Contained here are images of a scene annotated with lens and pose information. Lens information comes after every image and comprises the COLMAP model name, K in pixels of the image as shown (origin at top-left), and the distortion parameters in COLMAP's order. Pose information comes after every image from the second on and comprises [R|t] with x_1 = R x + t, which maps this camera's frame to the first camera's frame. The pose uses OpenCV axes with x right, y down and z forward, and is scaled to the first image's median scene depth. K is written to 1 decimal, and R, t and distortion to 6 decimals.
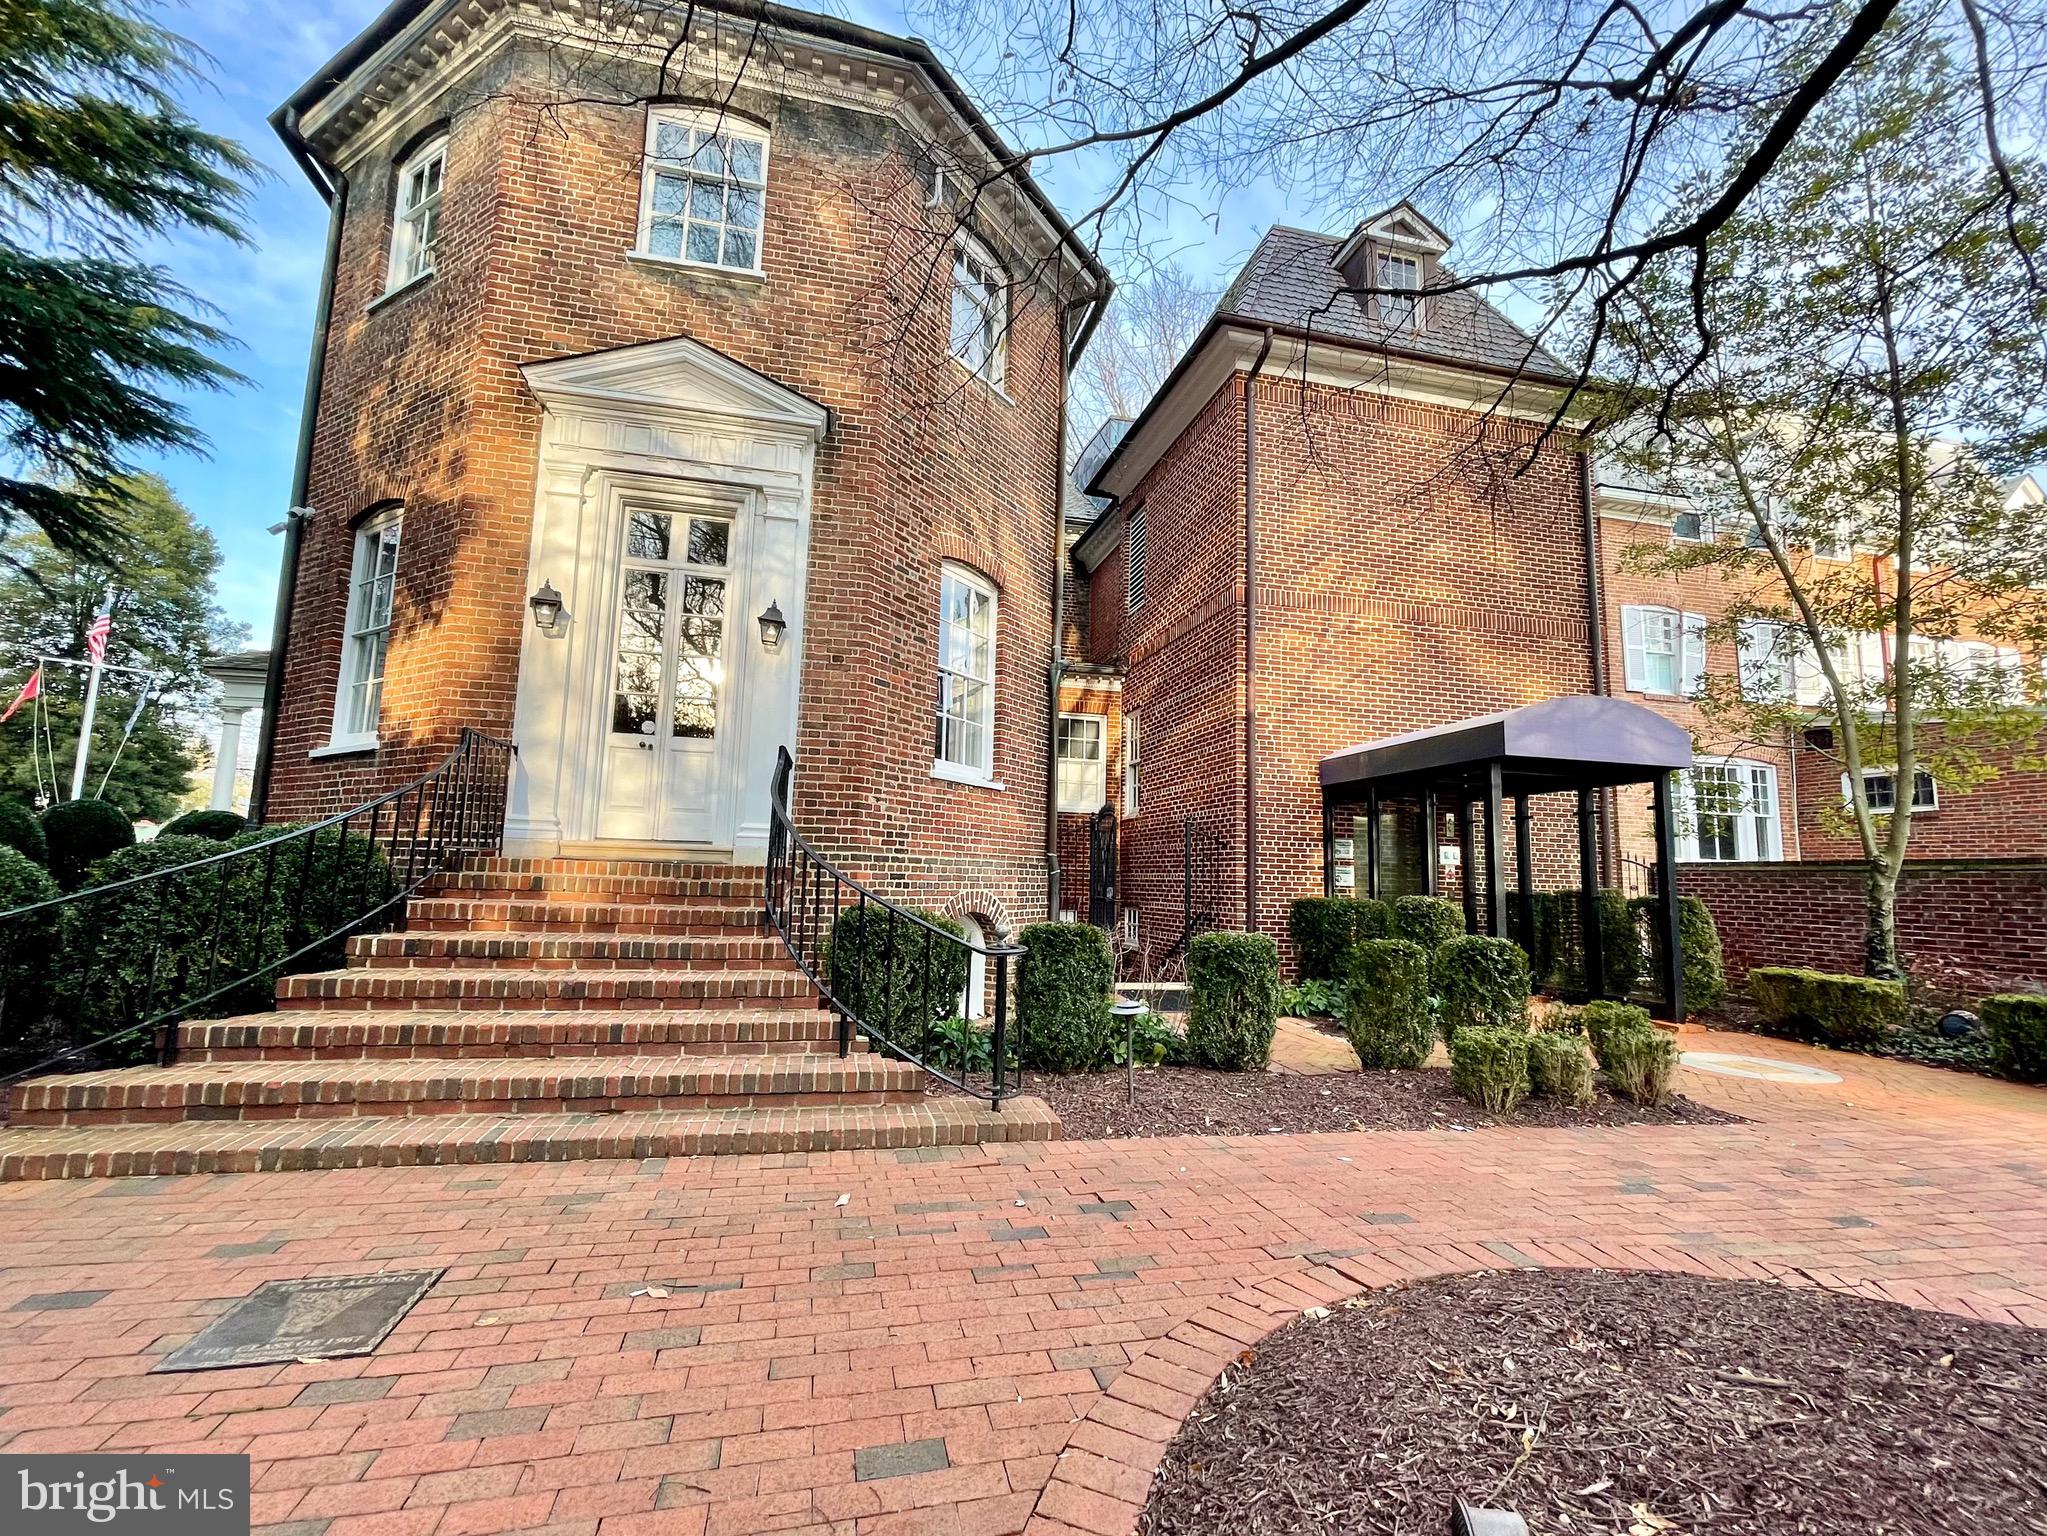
lens RADIAL K [[863.5, 0, 1023.5], [0, 863.5, 768.0], [0, 0, 1]] dist [-0.001429, -0.000199]
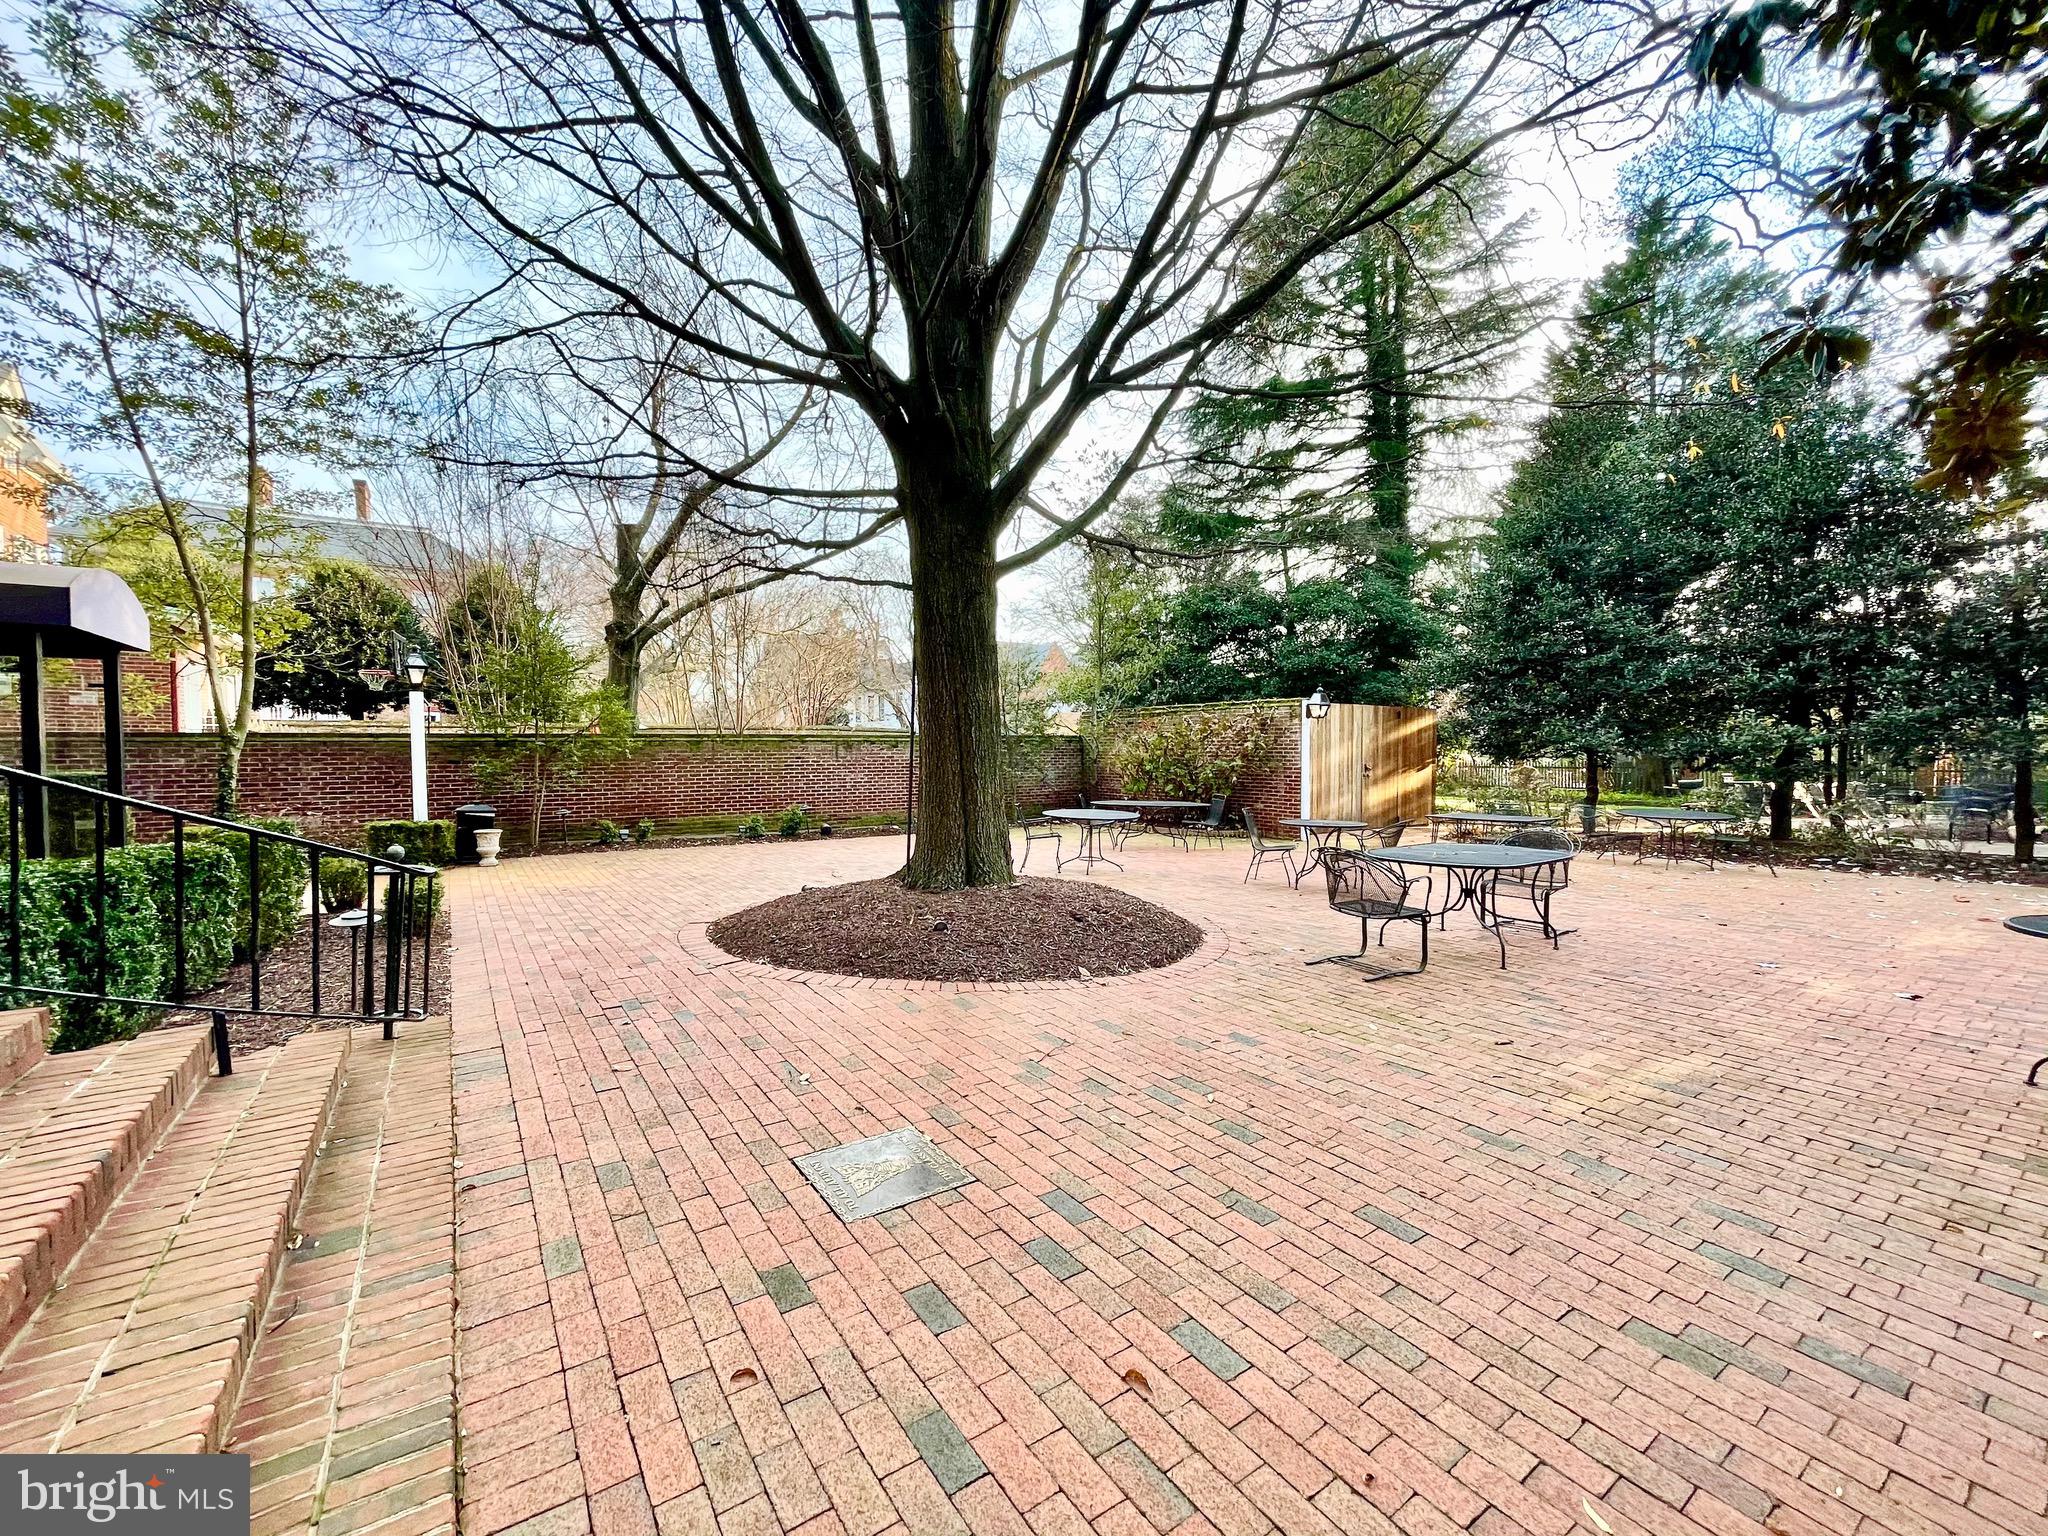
lens RADIAL K [[864.0, 0, 1024.0], [0, 864.0, 768.0], [0, 0, 1]] dist [-0.001429, -0.000199]
pose [[-0.375528, -0.049798, 0.925472, -0.650563], [-0.117594, 0.993045, 0.005718, 0.011564], [-0.919321, -0.106683, -0.378772, 0.434480]]
